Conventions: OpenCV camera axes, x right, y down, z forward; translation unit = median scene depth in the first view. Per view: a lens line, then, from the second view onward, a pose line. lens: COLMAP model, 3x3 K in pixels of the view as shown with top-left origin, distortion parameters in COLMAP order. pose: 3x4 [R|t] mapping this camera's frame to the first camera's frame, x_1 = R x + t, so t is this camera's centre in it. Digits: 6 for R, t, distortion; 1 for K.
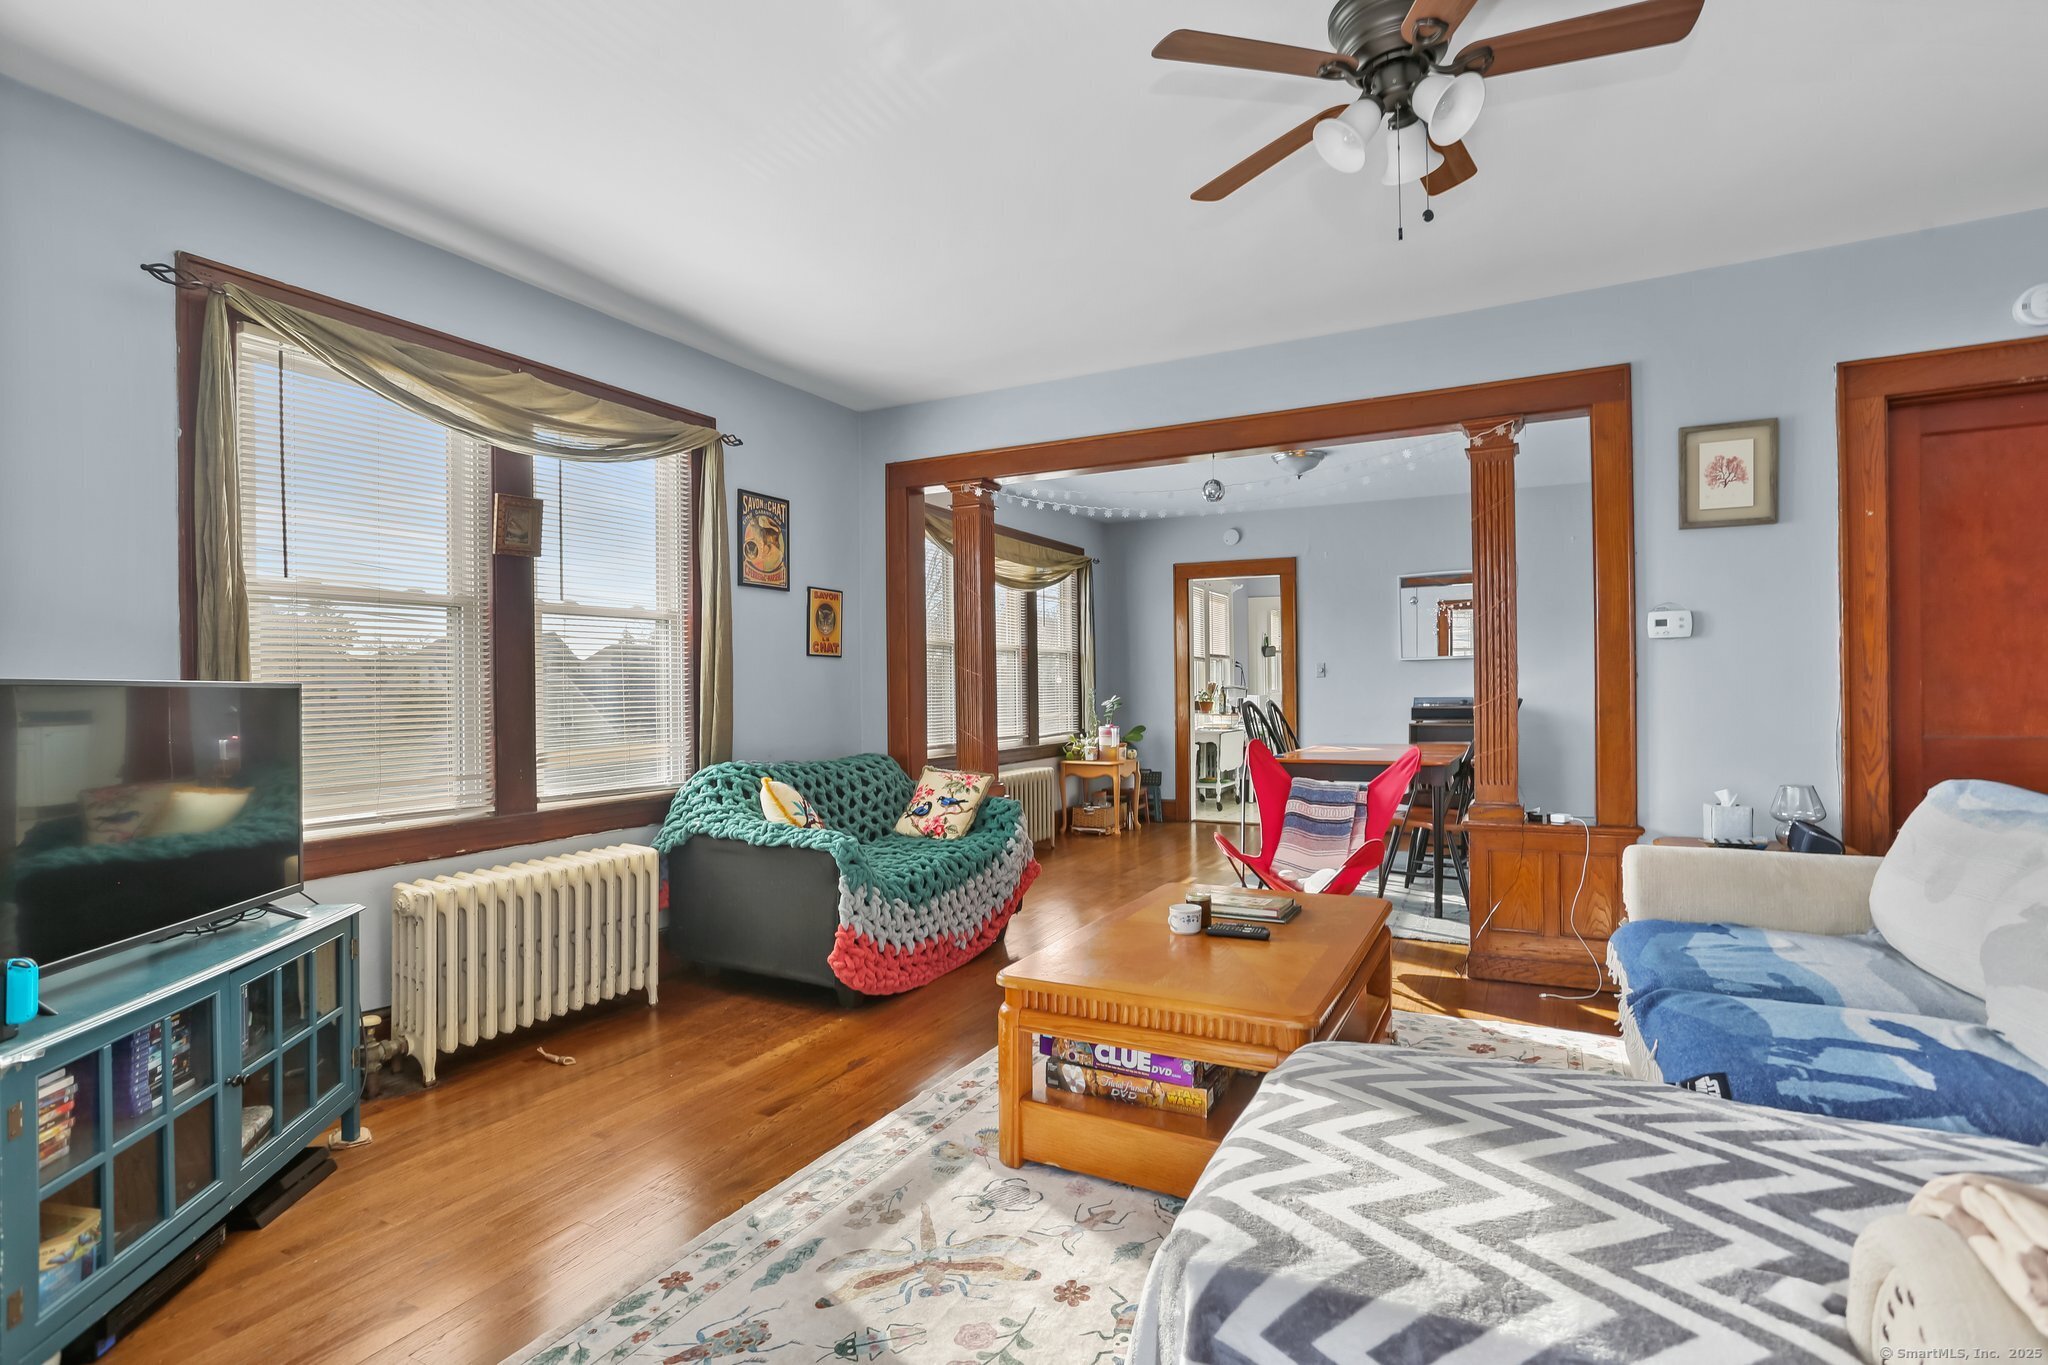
lens RADIAL K [[1003.7, 0, 1024.0], [0, 1003.7, 682.5], [0, 0, 1]] dist [-0.056033, 0.044310]
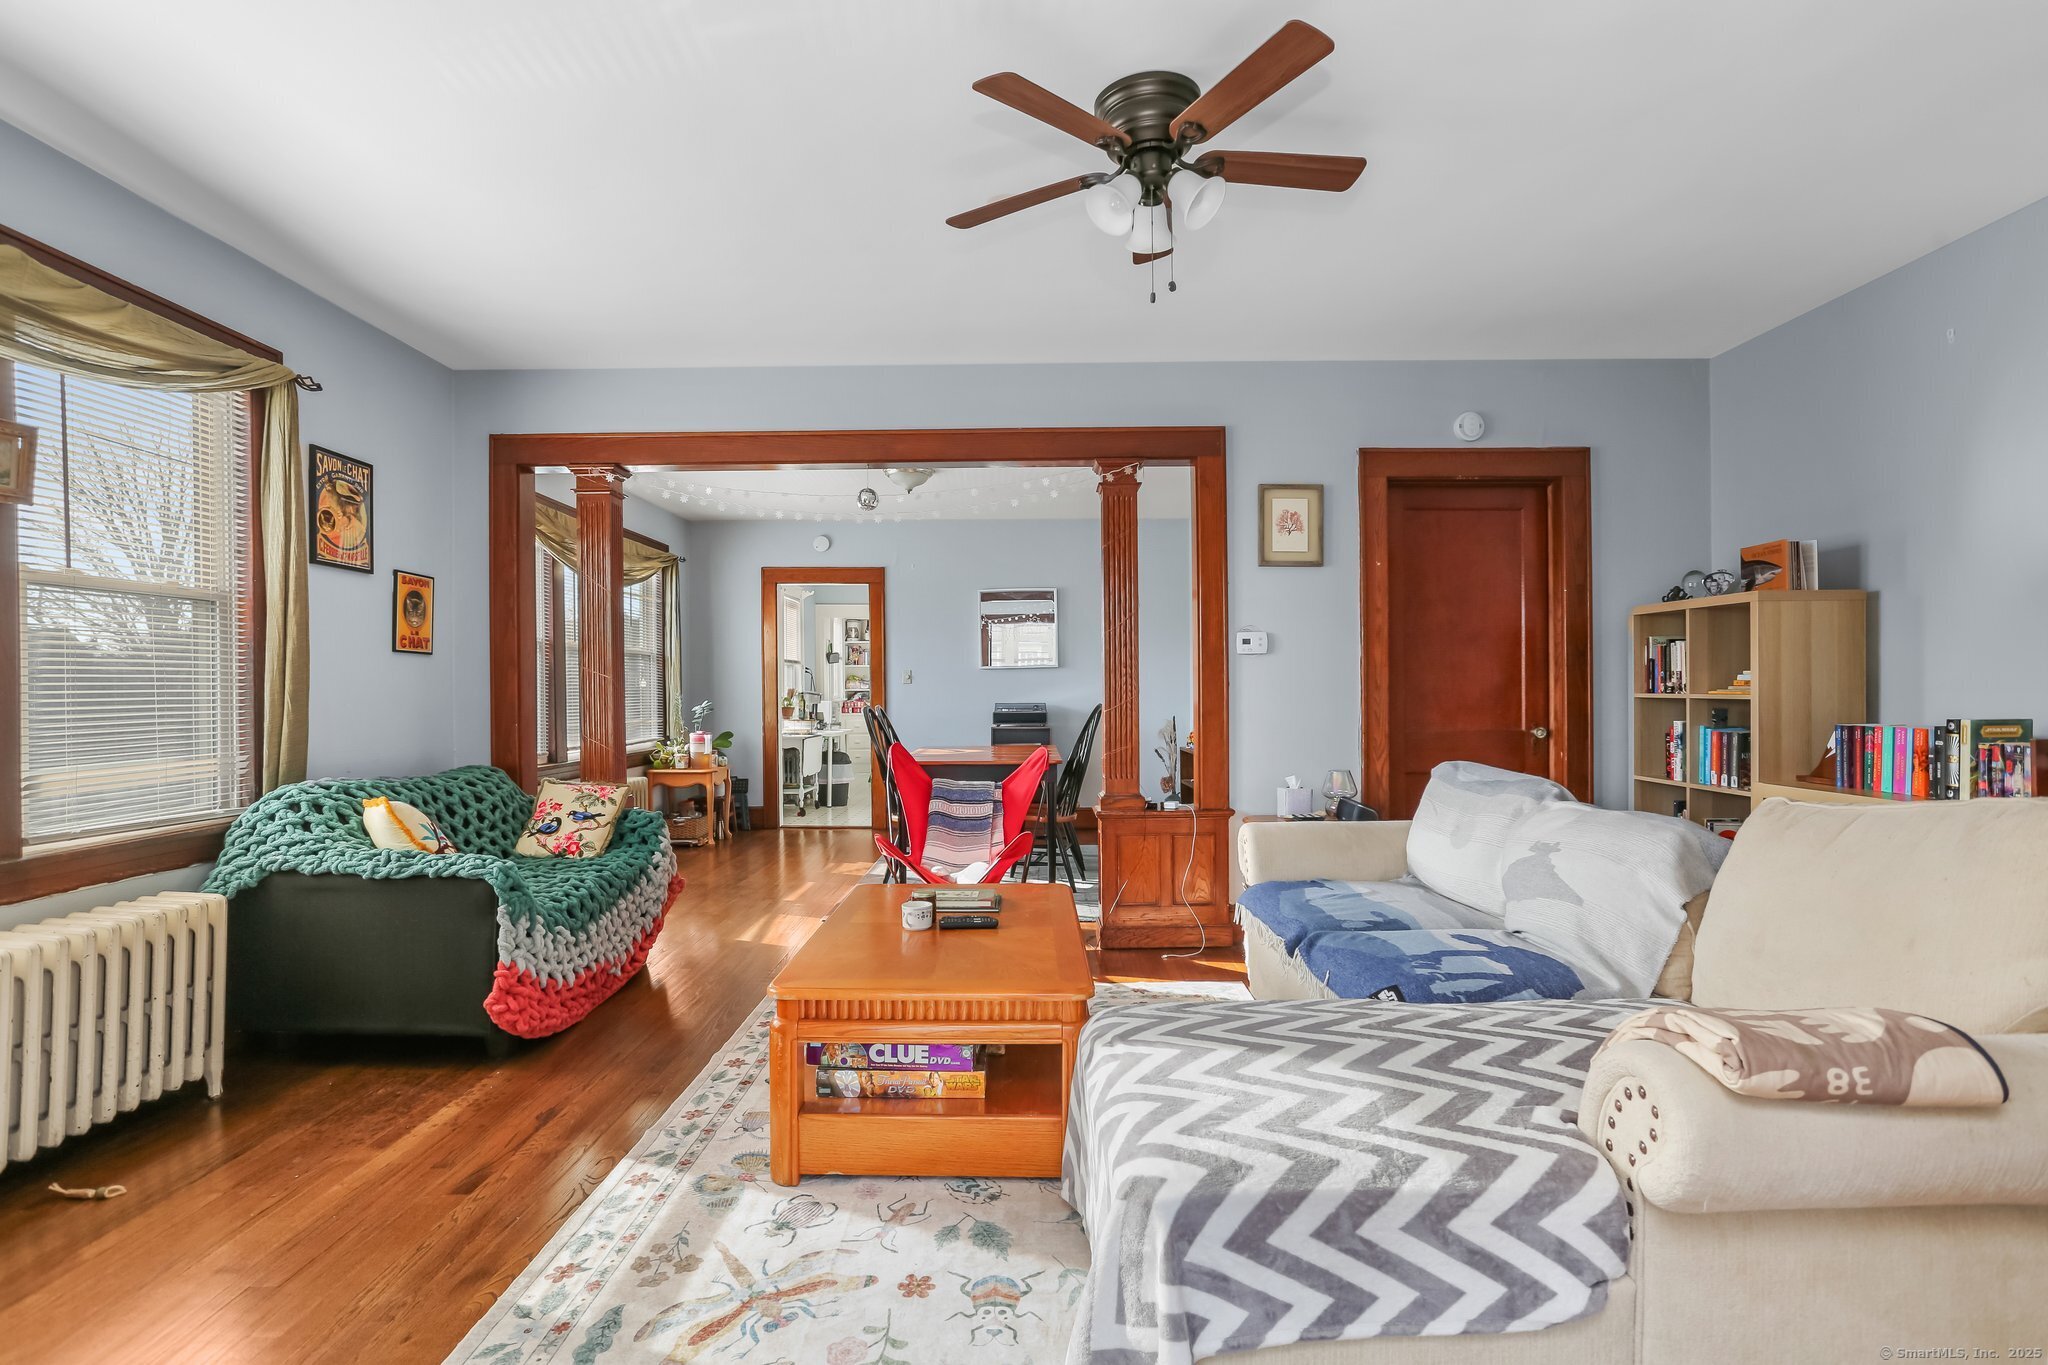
lens RADIAL K [[1003.7, 0, 1024.0], [0, 1003.7, 682.5], [0, 0, 1]] dist [-0.056033, 0.044310]
pose [[0.887940, 0.010415, 0.459841, -0.173257], [-0.007407, 0.999938, -0.008344, 0.003082], [-0.459899, 0.004003, 0.887962, 0.024588]]
